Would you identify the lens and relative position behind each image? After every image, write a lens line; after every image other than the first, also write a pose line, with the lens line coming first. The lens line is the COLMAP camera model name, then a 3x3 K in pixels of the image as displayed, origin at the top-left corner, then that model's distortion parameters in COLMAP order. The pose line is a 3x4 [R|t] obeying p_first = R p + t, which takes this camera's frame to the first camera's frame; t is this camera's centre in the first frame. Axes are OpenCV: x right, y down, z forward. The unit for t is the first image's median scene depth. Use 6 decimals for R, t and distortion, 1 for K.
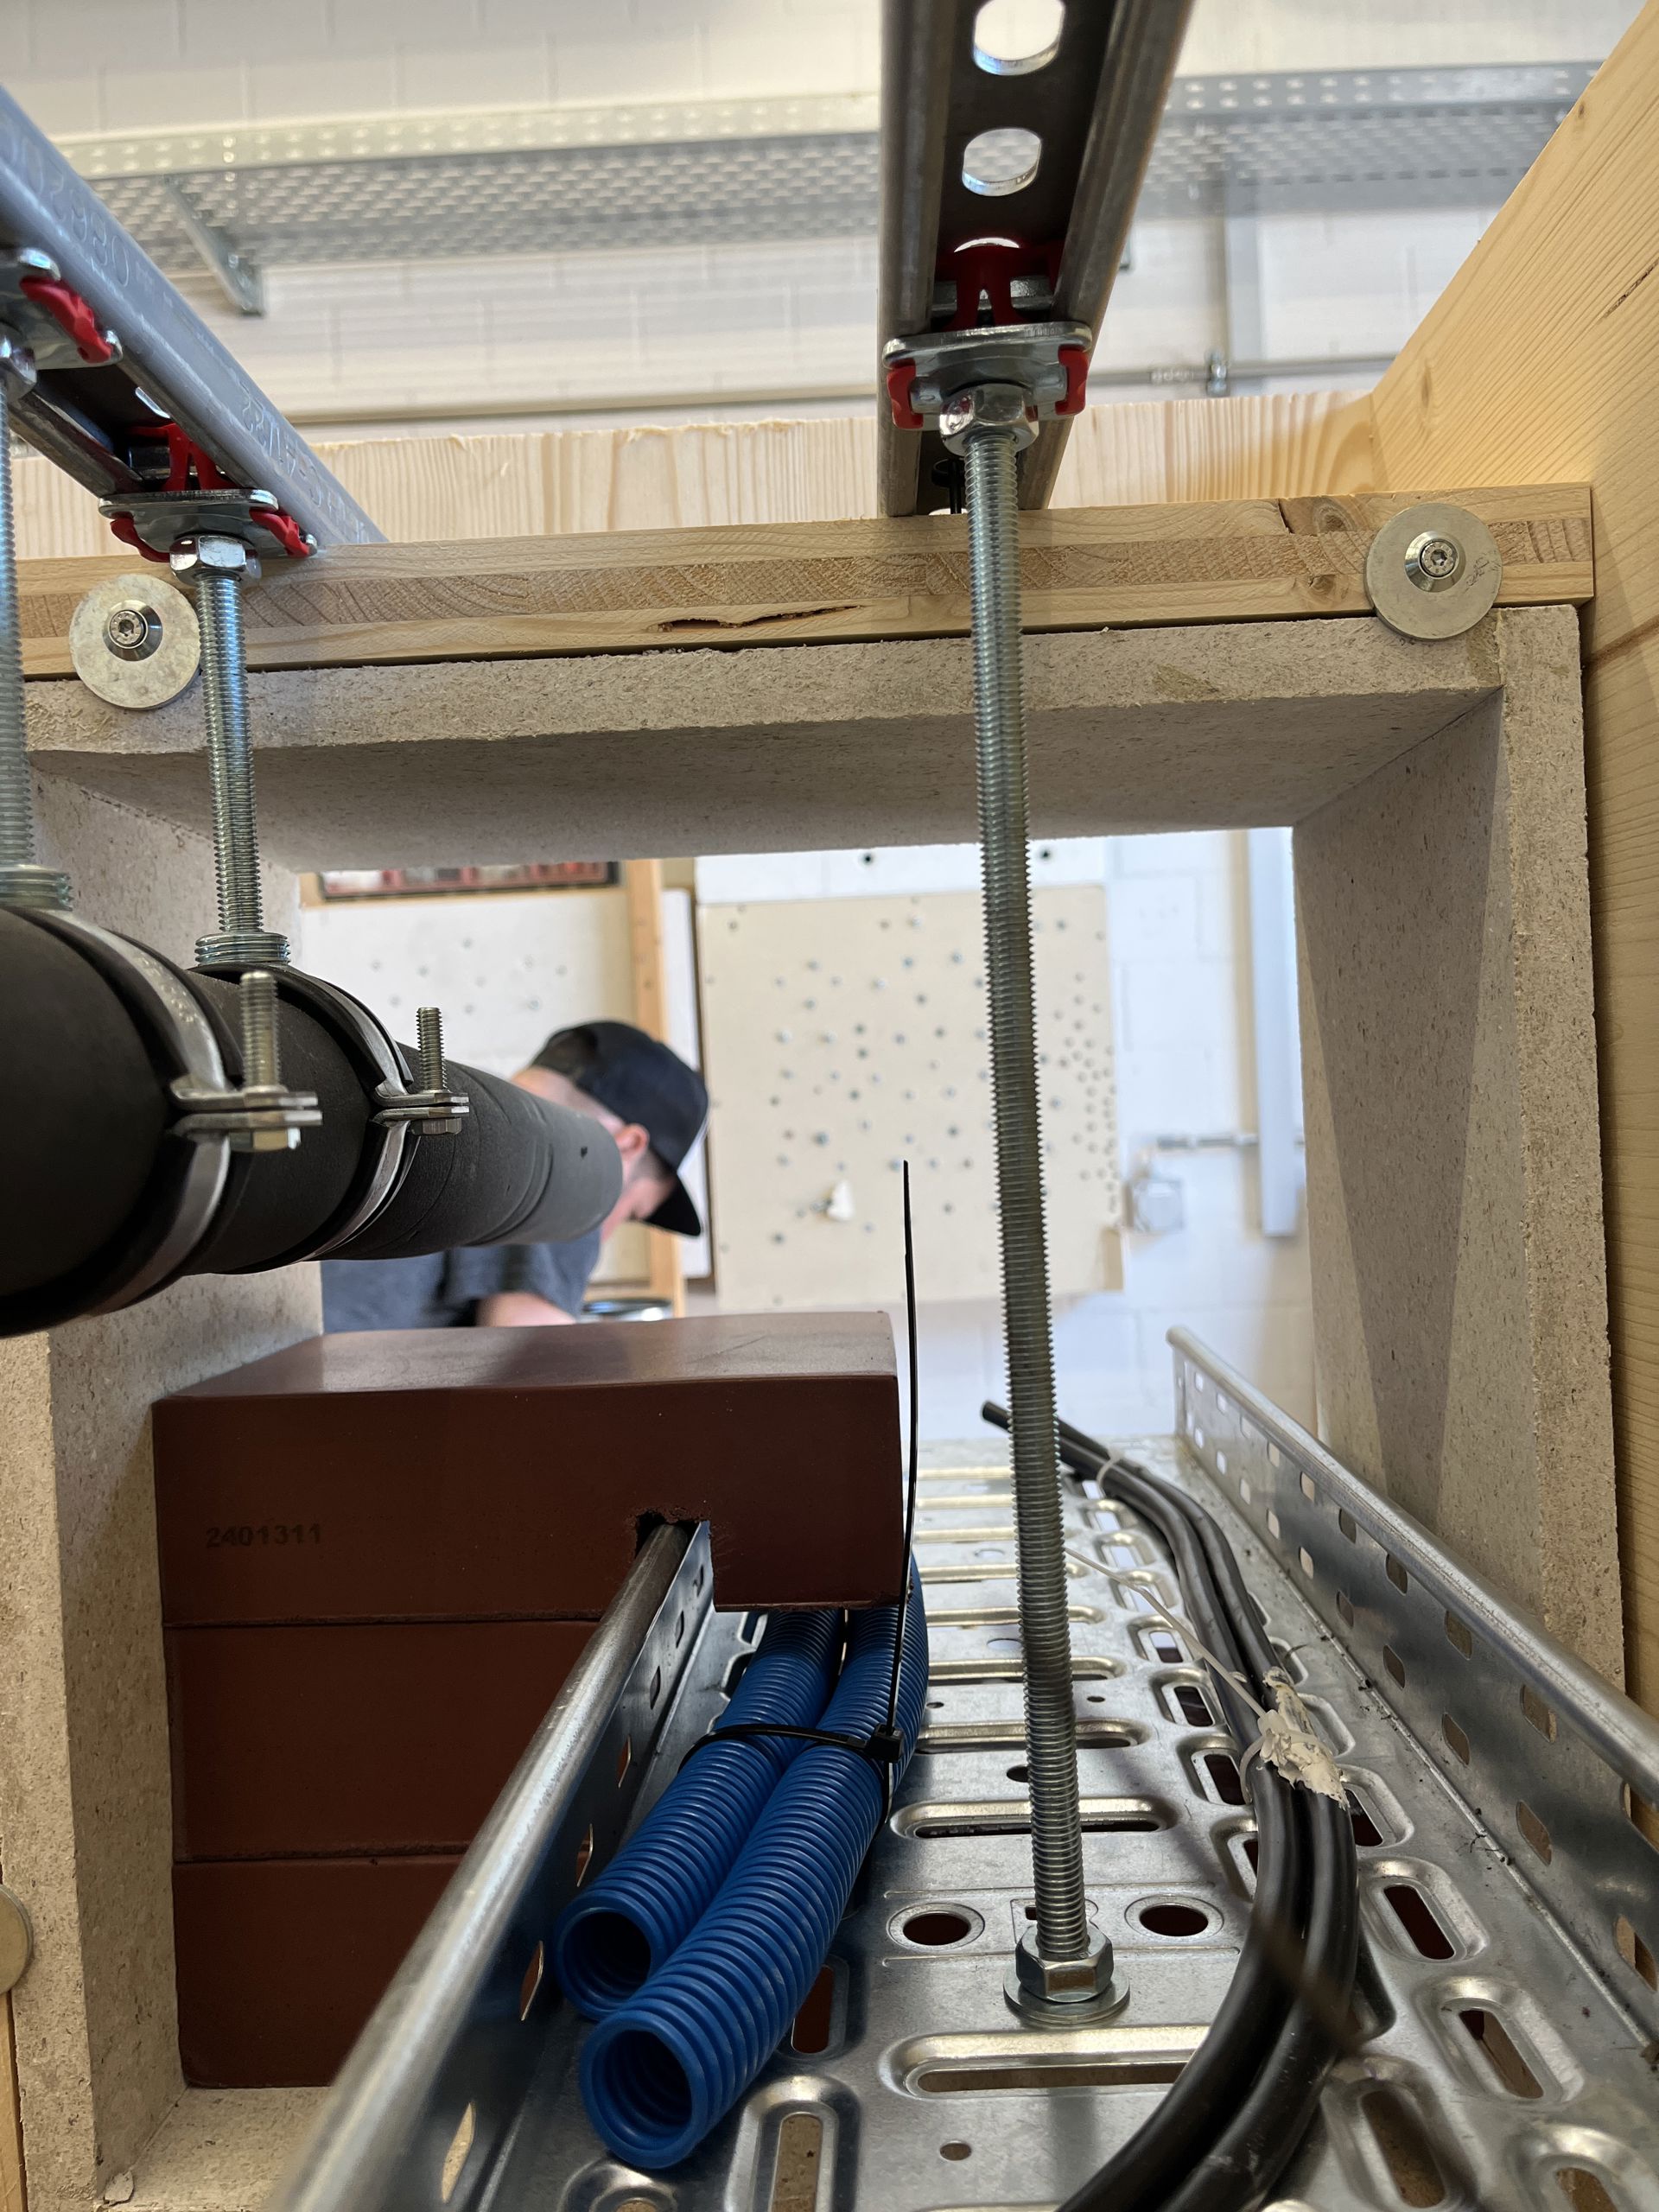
lens RADIAL K [[1670.0, 0, 839.3], [0, 1670.0, 1104.8], [0, 0, 1]] dist [0.034062, -0.041050]
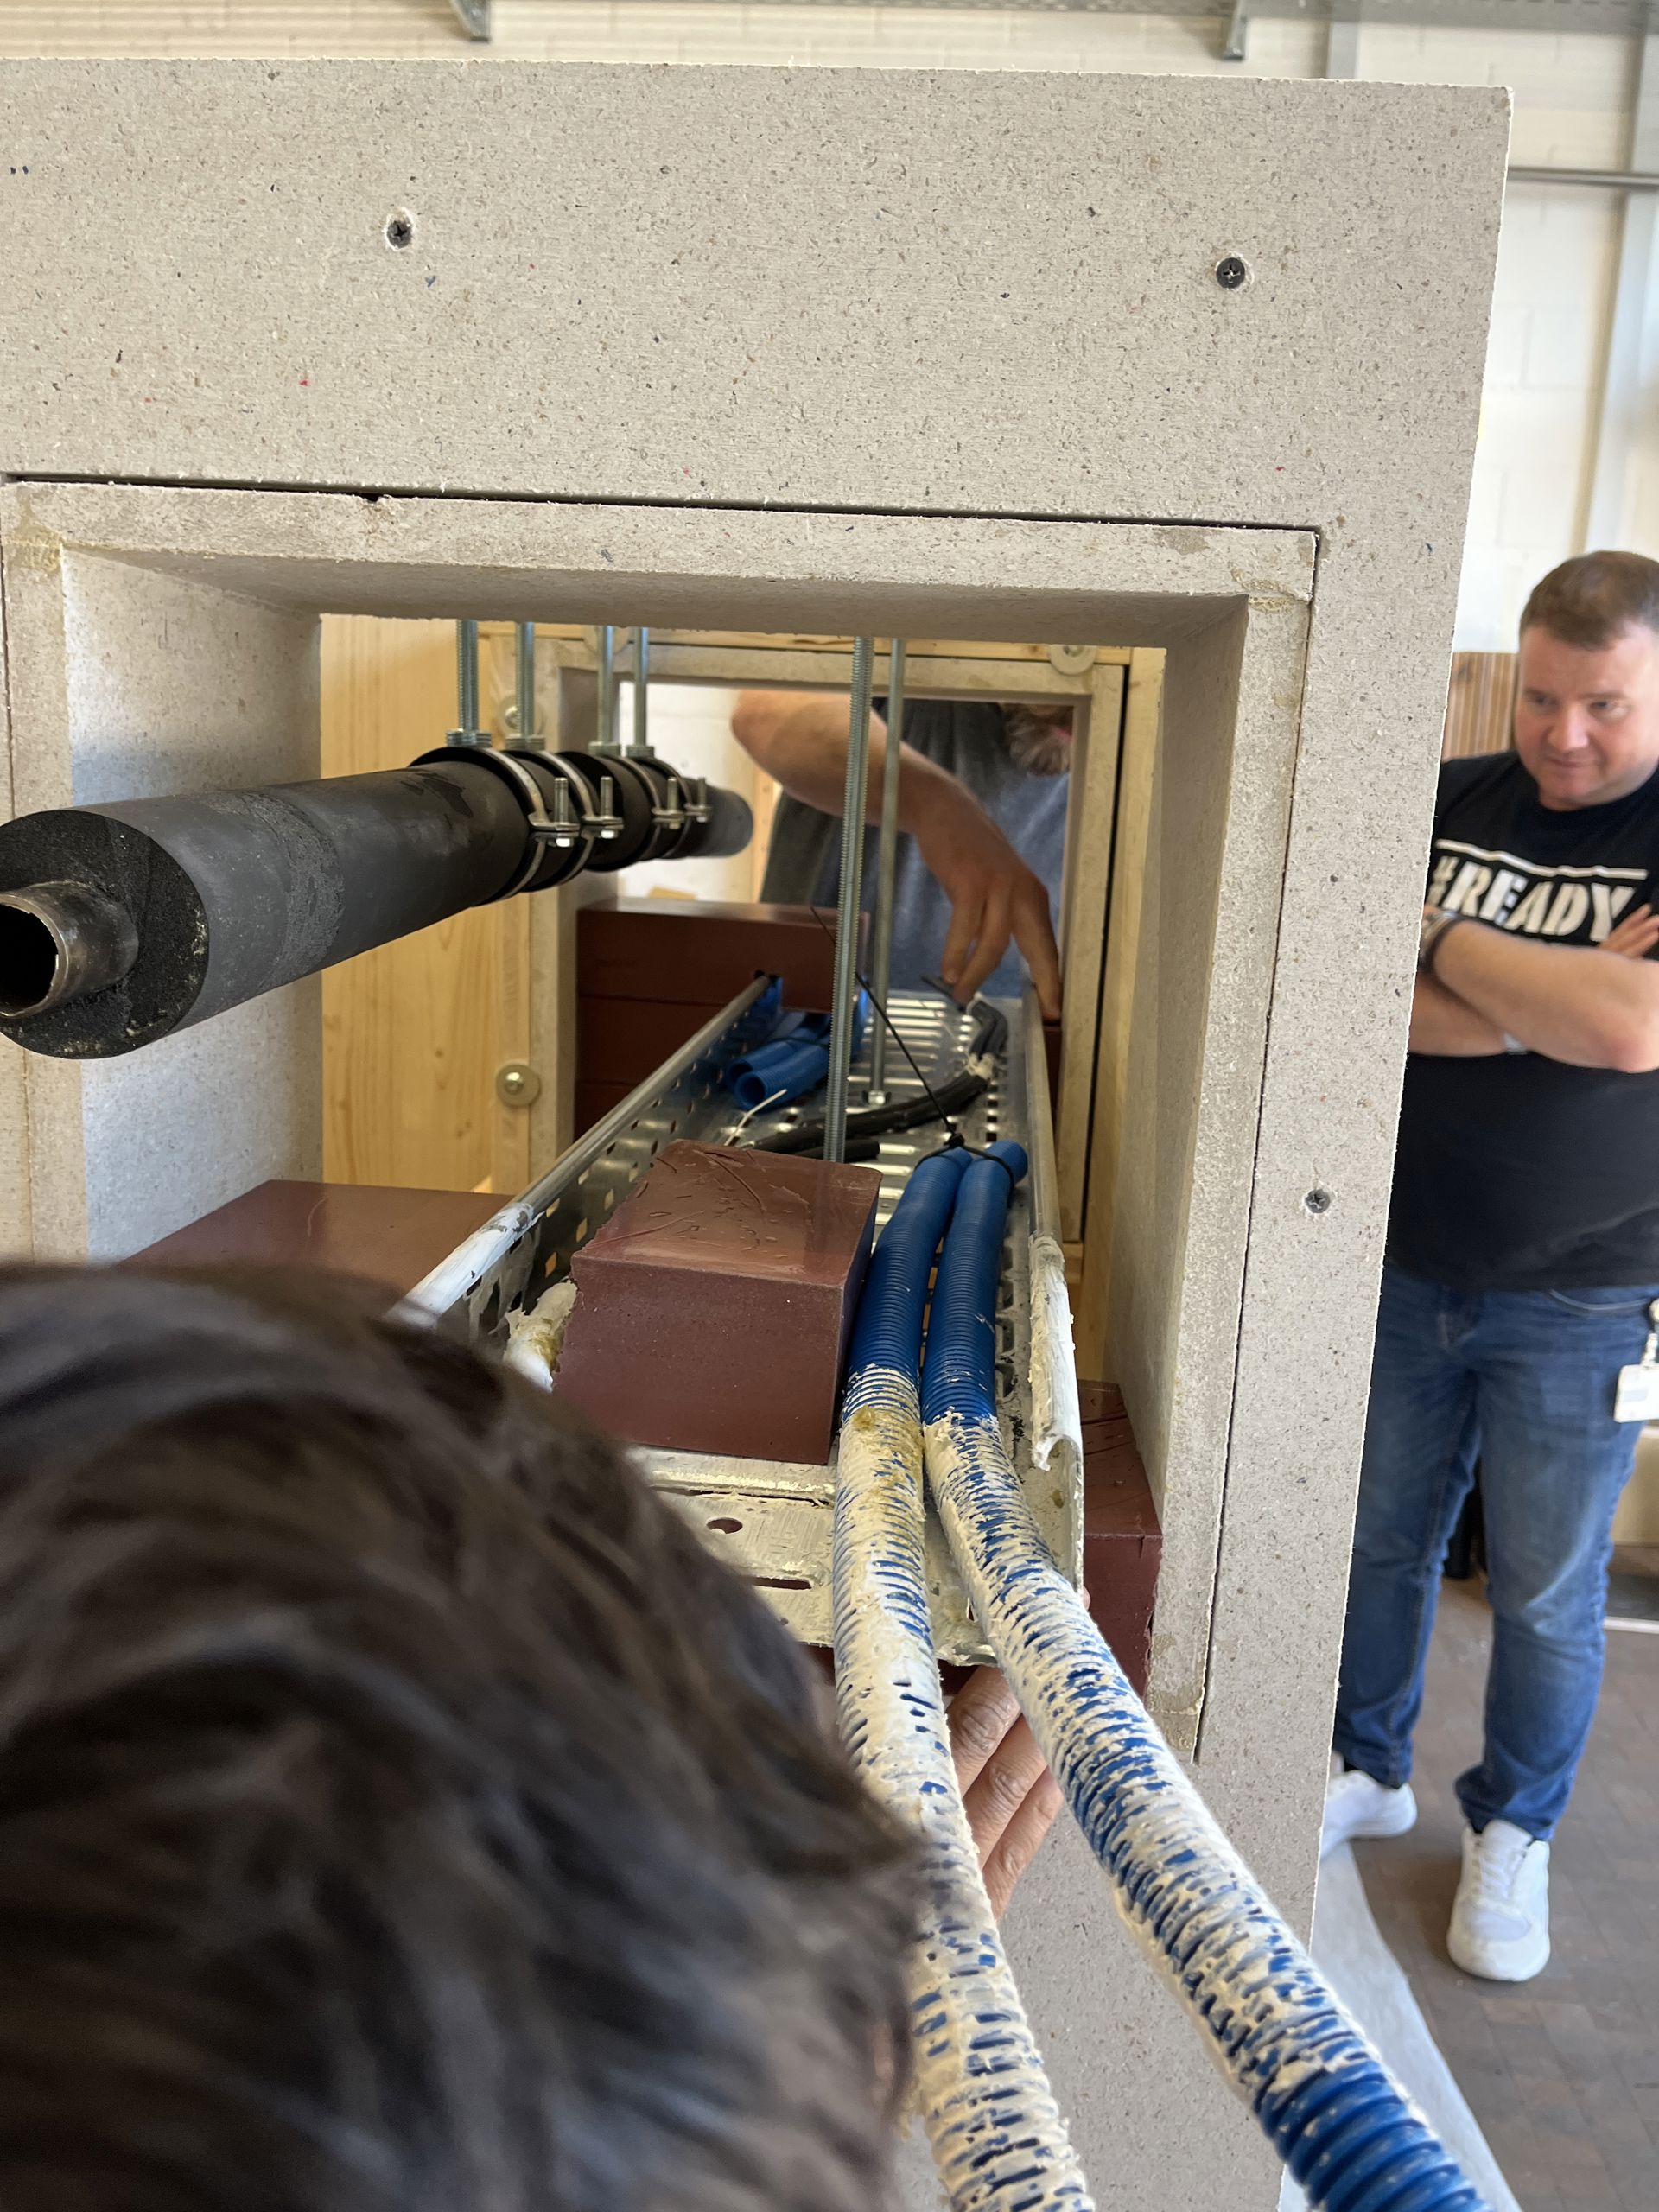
lens RADIAL K [[1670.0, 0, 833.1], [0, 1670.0, 1108.9], [0, 0, 1]] dist [0.034062, -0.041050]
pose [[0.993407, 0.104544, -0.047053, 0.165781], [-0.092573, 0.973586, 0.208712, -0.116768], [0.067630, -0.202980, 0.976845, -1.817155]]
